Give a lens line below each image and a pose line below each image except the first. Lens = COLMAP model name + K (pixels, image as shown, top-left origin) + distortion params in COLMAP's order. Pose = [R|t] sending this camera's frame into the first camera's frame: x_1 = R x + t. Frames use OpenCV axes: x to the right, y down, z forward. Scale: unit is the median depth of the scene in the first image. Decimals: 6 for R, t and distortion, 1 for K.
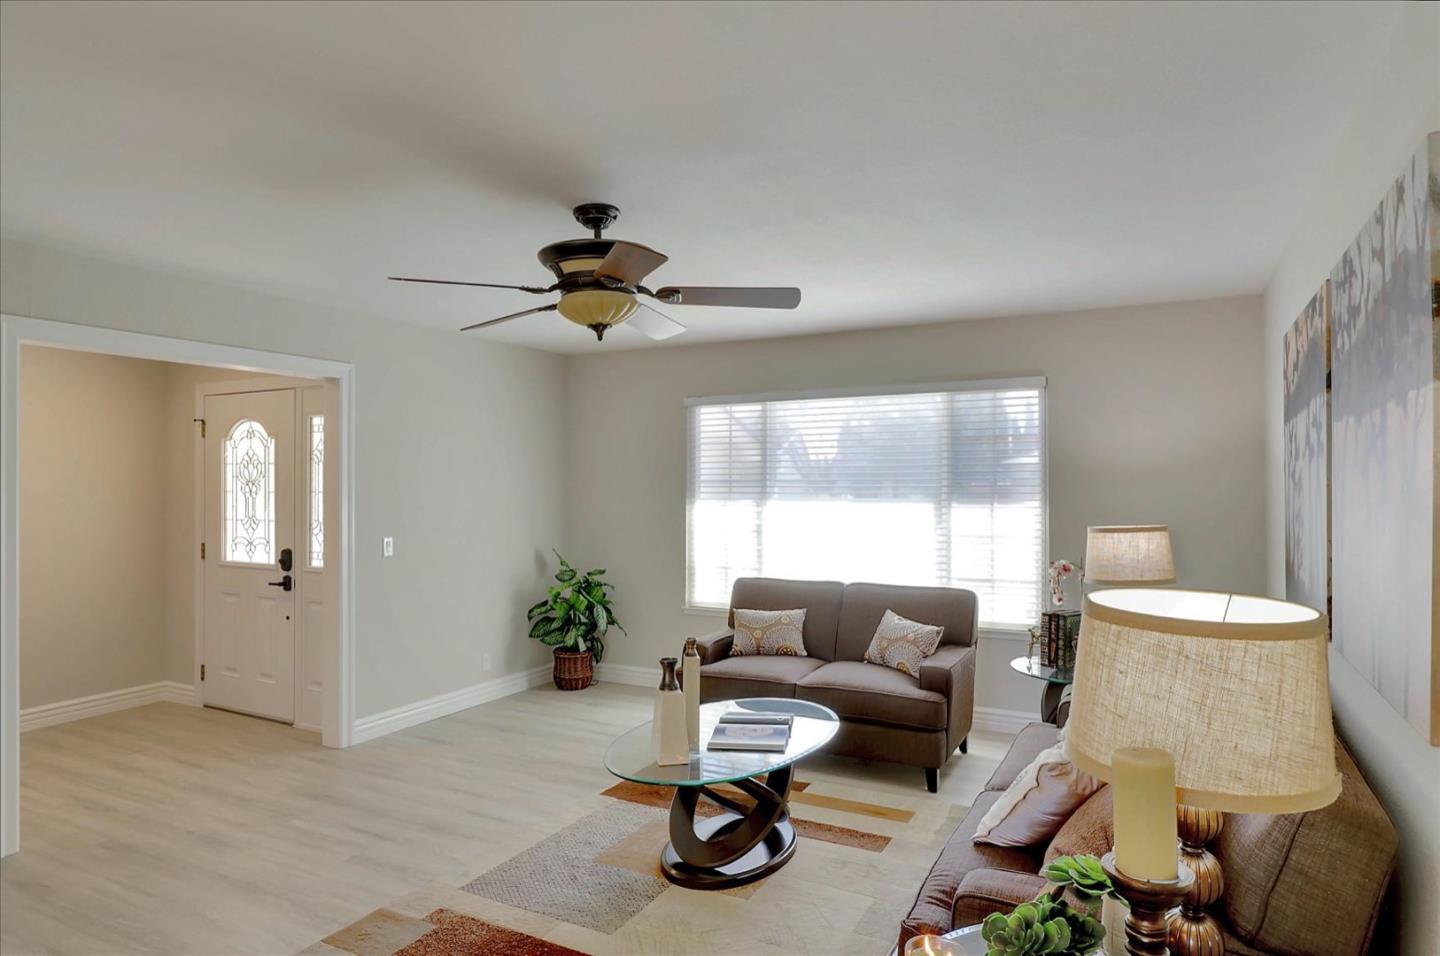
lens RADIAL K [[840.2, 0, 720.0], [0, 840.2, 478.0], [0, 0, 1]] dist [-0.004322, -0.000947]
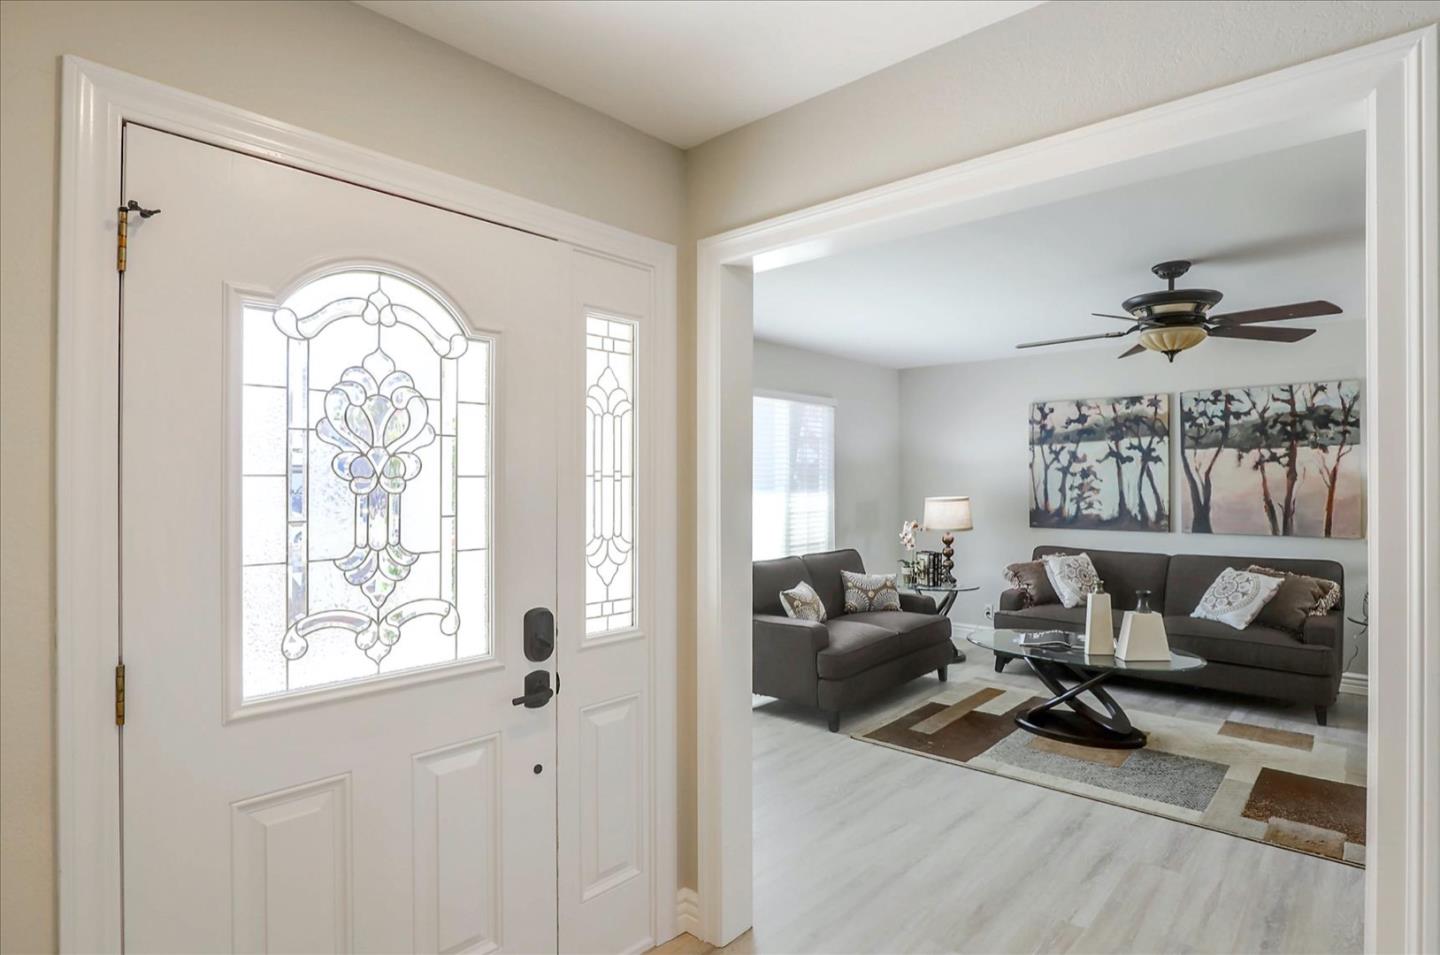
lens RADIAL K [[748.7, 0, 720.0], [0, 748.7, 477.5], [0, 0, 1]] dist [-0.026328, 0.000327]
pose [[0.248993, 0.002932, 0.968501, -0.869413], [-0.008716, 0.999962, -0.000786, 0.017325], [-0.968466, -0.008245, 0.249009, 0.824449]]
